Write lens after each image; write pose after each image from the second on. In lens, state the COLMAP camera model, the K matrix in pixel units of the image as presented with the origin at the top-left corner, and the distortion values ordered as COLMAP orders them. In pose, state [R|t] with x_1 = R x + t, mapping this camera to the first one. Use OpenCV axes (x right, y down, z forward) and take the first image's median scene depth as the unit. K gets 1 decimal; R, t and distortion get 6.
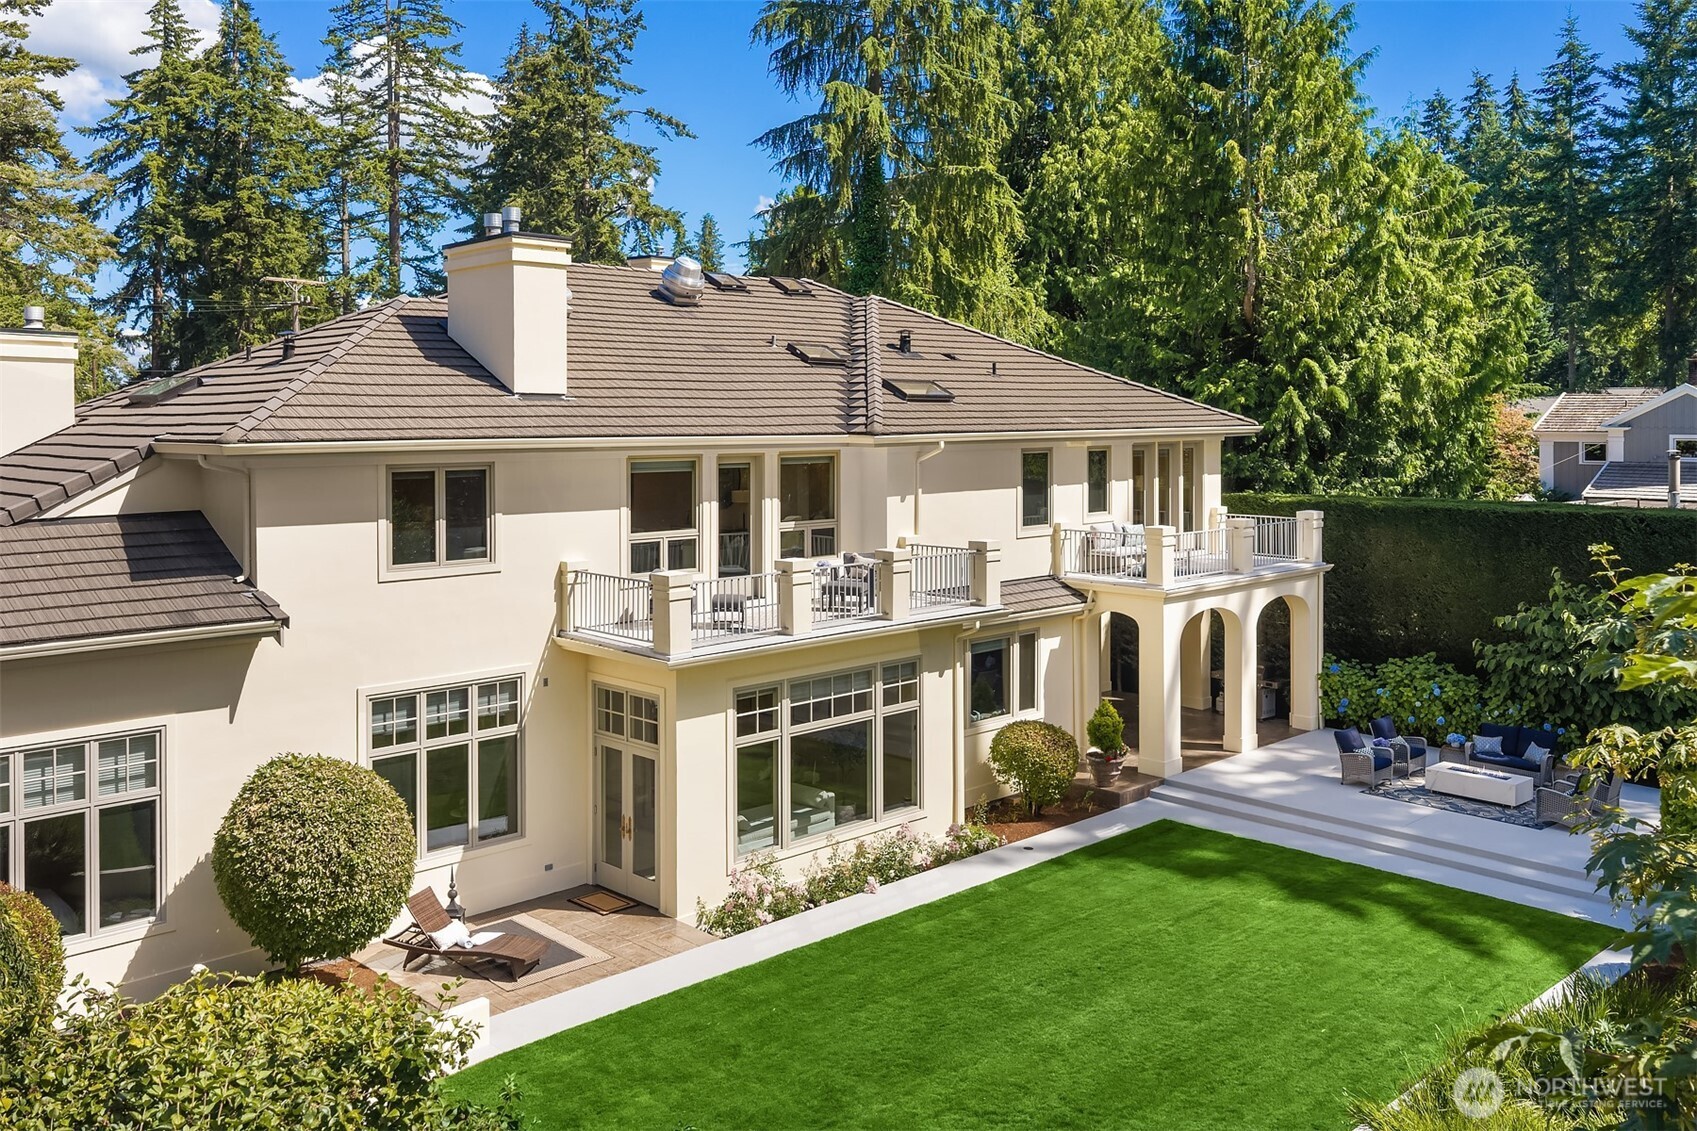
lens RADIAL K [[1392.9, 0, 847.7], [0, 1392.9, 443.4], [0, 0, 1]] dist [-0.002845, 0.002728]
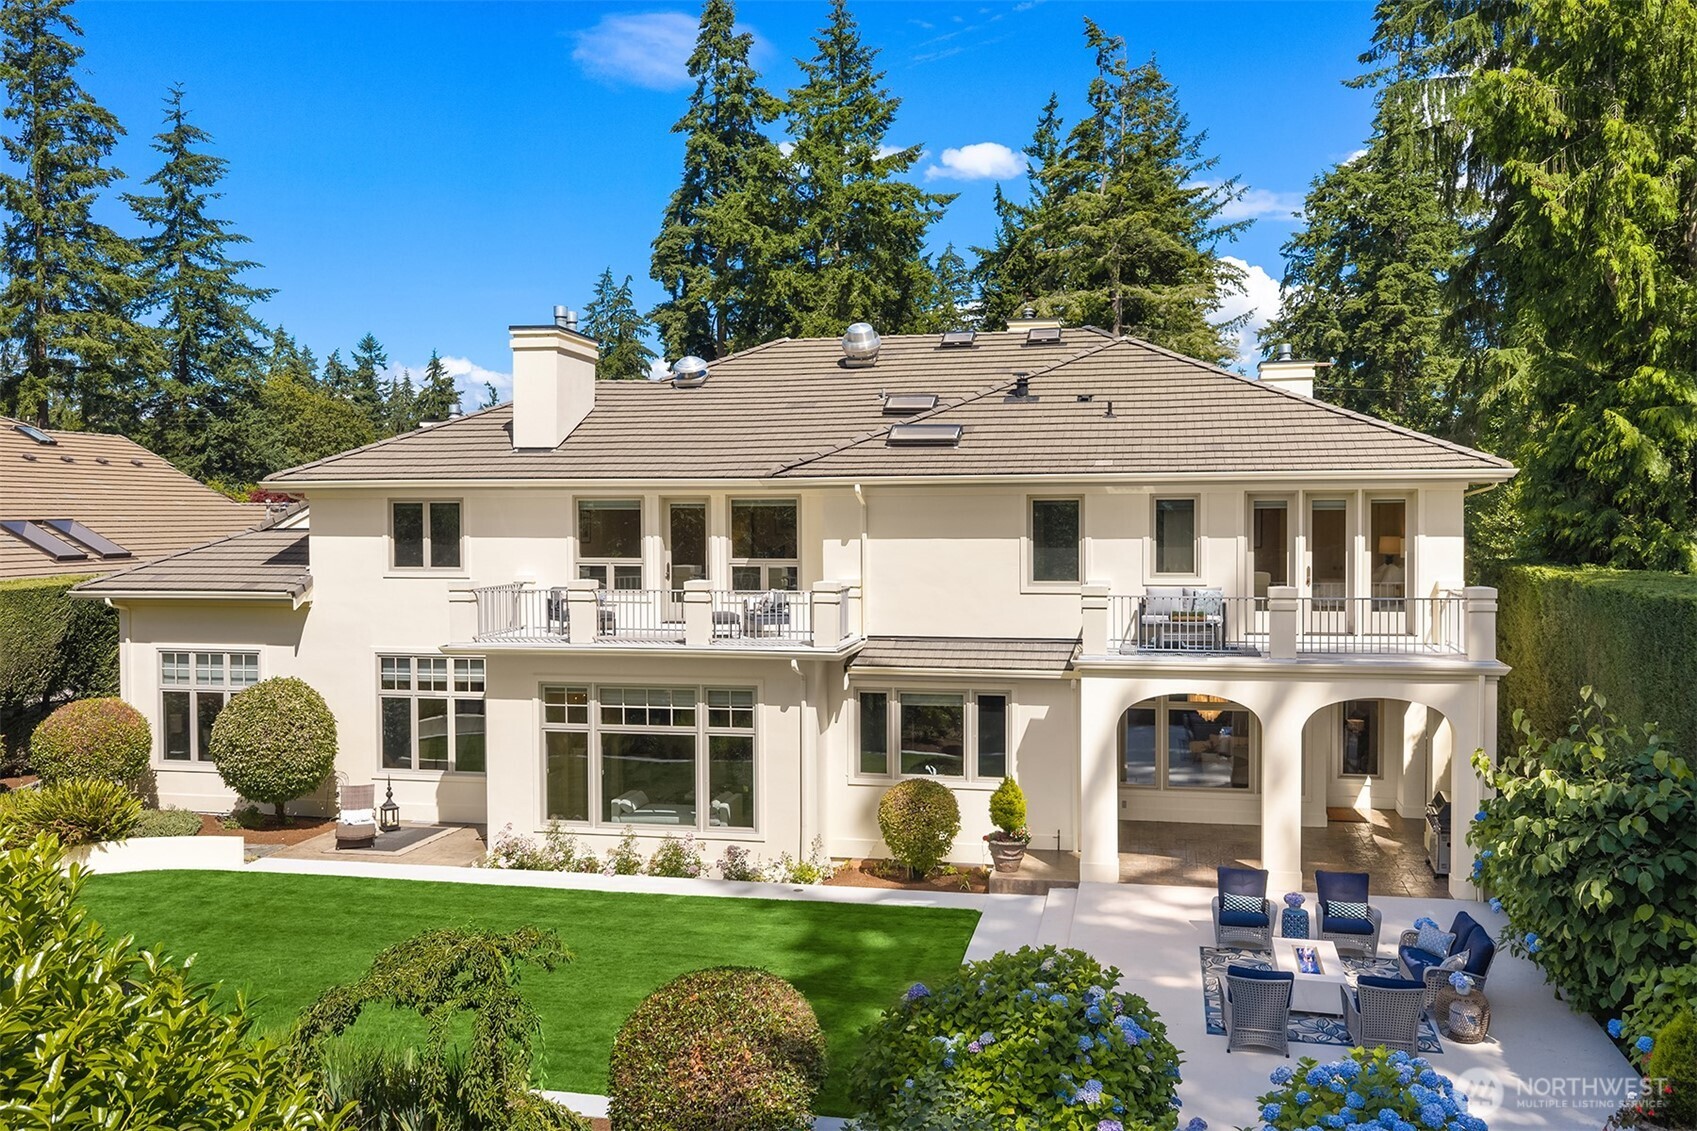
lens RADIAL K [[1380.5, 0, 848.5], [0, 1380.5, 565.5], [0, 0, 1]] dist [0.005199, 0.001495]
pose [[0.576957, 0.034182, -0.816059, 0.980476], [-0.015889, 0.999405, 0.030628, 0.029724], [0.816620, -0.004704, 0.577156, 0.479143]]
